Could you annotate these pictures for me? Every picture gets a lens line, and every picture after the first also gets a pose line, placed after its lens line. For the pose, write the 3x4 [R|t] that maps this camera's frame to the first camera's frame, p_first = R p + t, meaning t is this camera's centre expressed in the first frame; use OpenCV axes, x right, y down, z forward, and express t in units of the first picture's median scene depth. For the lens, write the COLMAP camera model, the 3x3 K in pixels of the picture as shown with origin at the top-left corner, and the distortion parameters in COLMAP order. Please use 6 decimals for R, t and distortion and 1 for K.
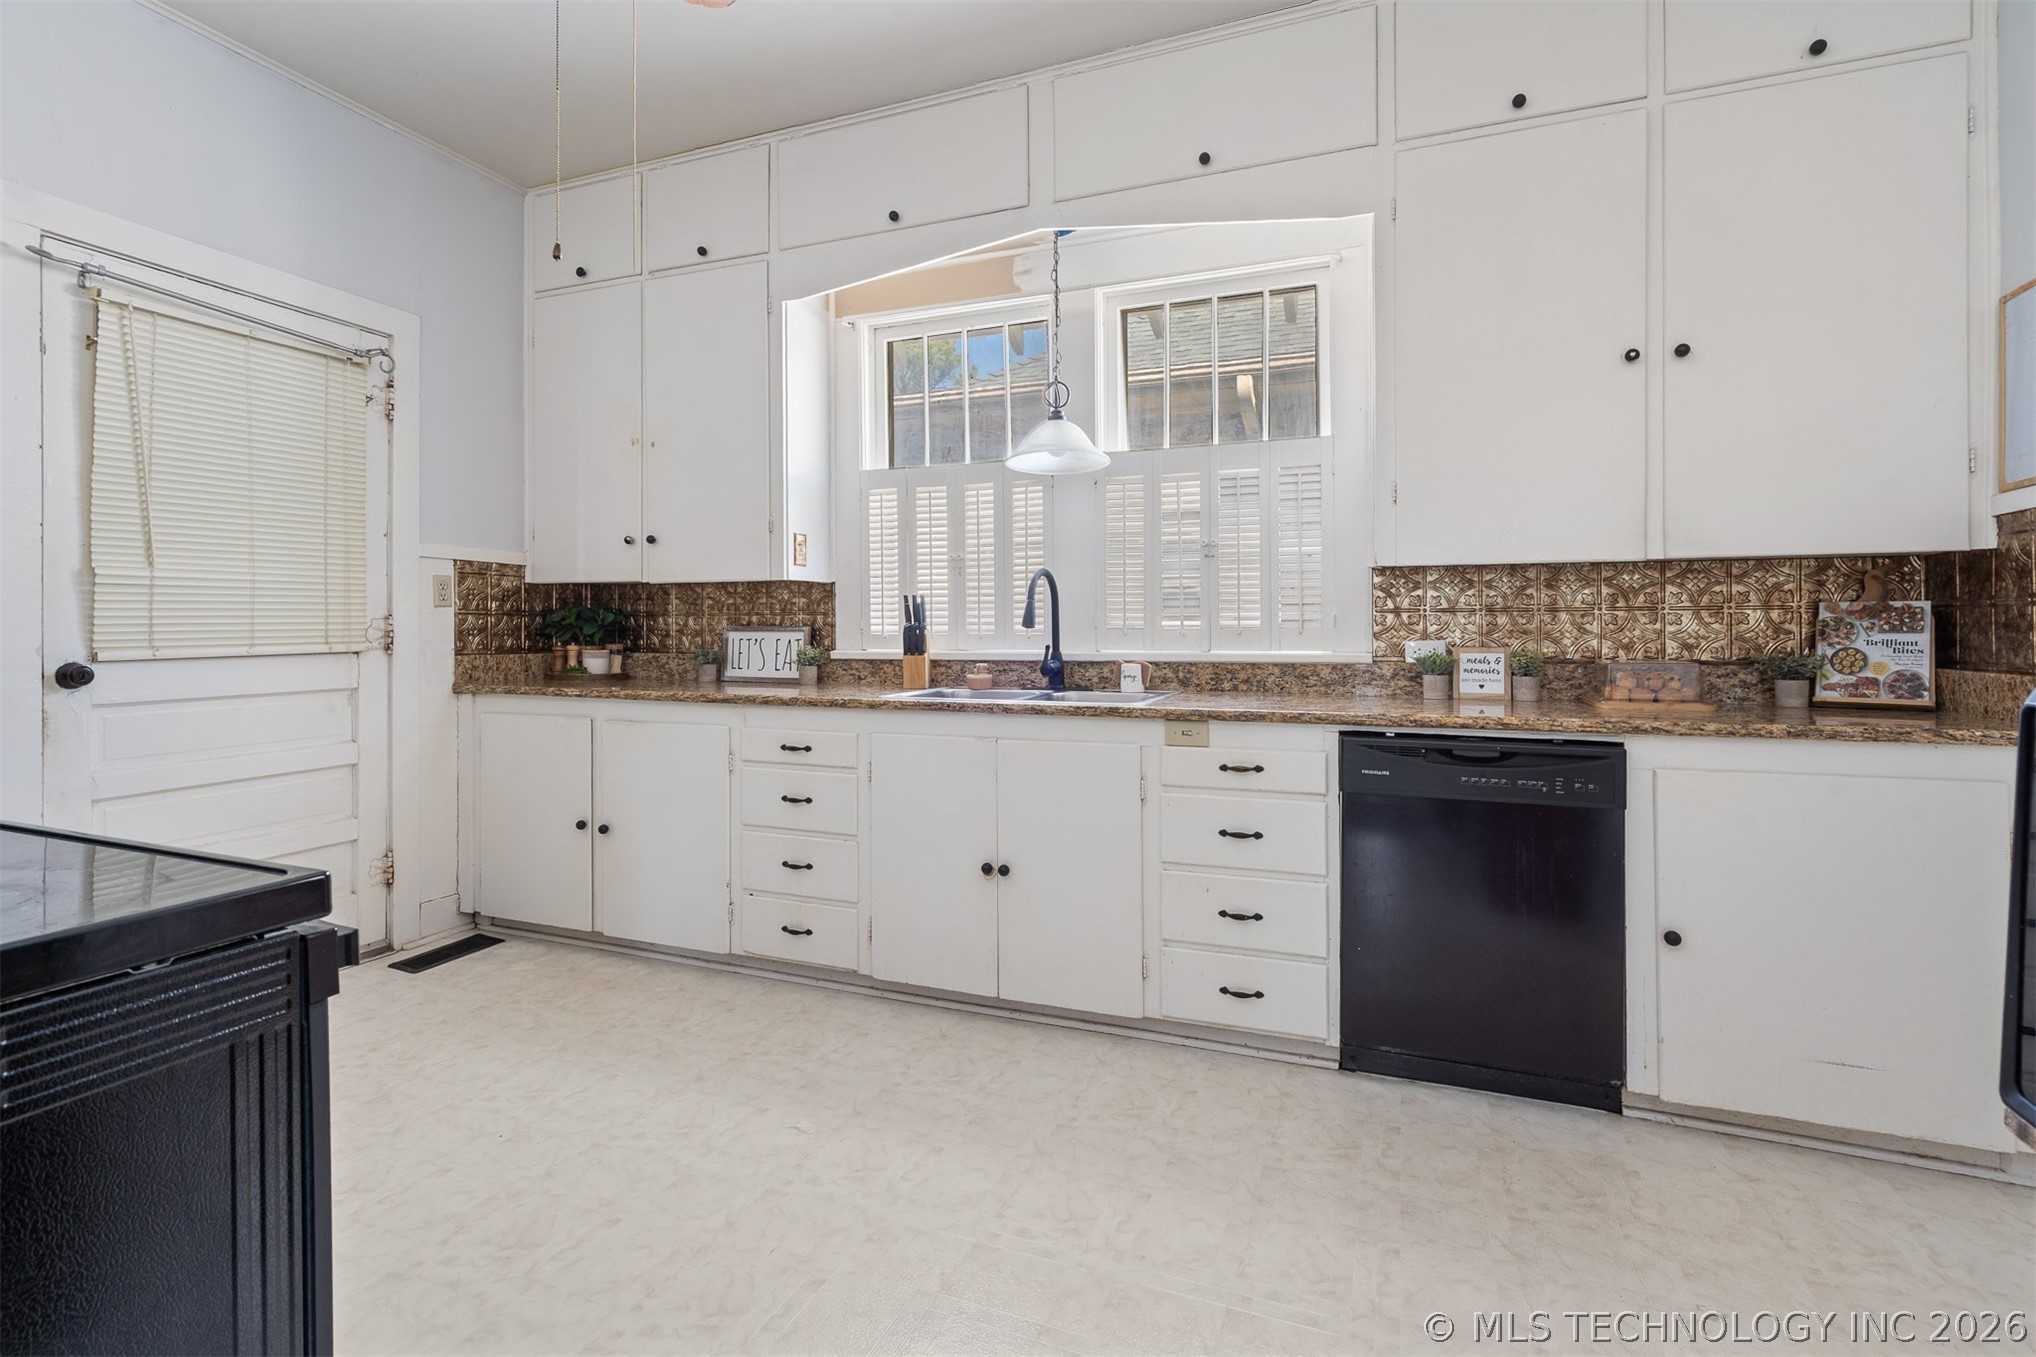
lens RADIAL K [[953.3, 0, 1010.7], [0, 953.3, 635.8], [0, 0, 1]] dist [-0.000442, 0.003331]
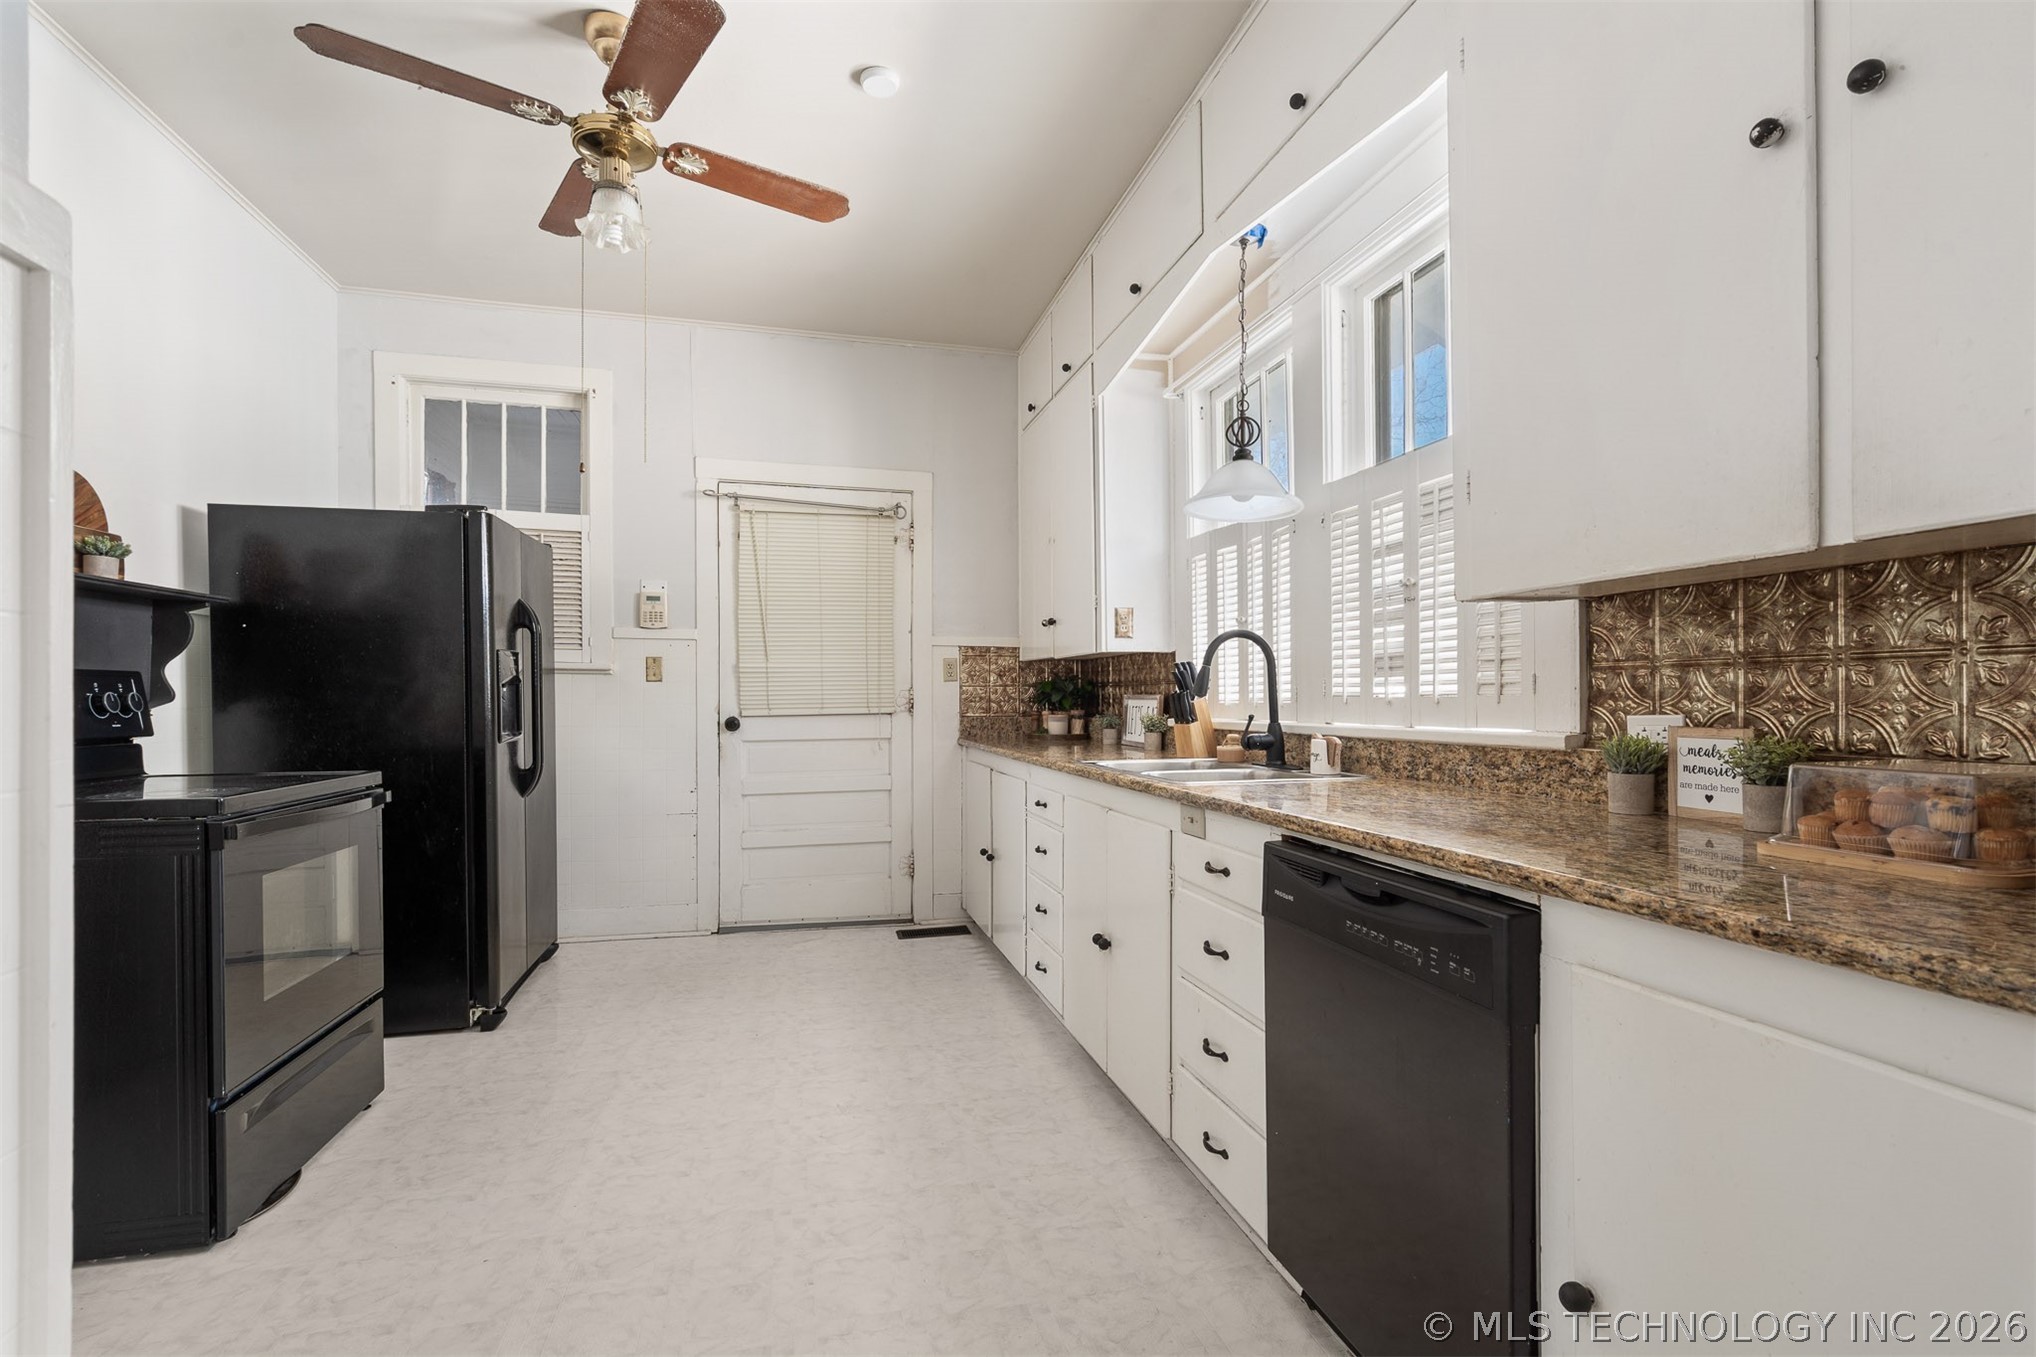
lens RADIAL K [[953.3, 0, 1018.5], [0, 953.3, 704.3], [0, 0, 1]] dist [-0.000442, 0.003331]
pose [[0.591928, 0.004692, -0.805977, 0.623159], [-0.002964, 0.999989, 0.003645, -0.002767], [0.805985, 0.000231, 0.591935, 0.301645]]
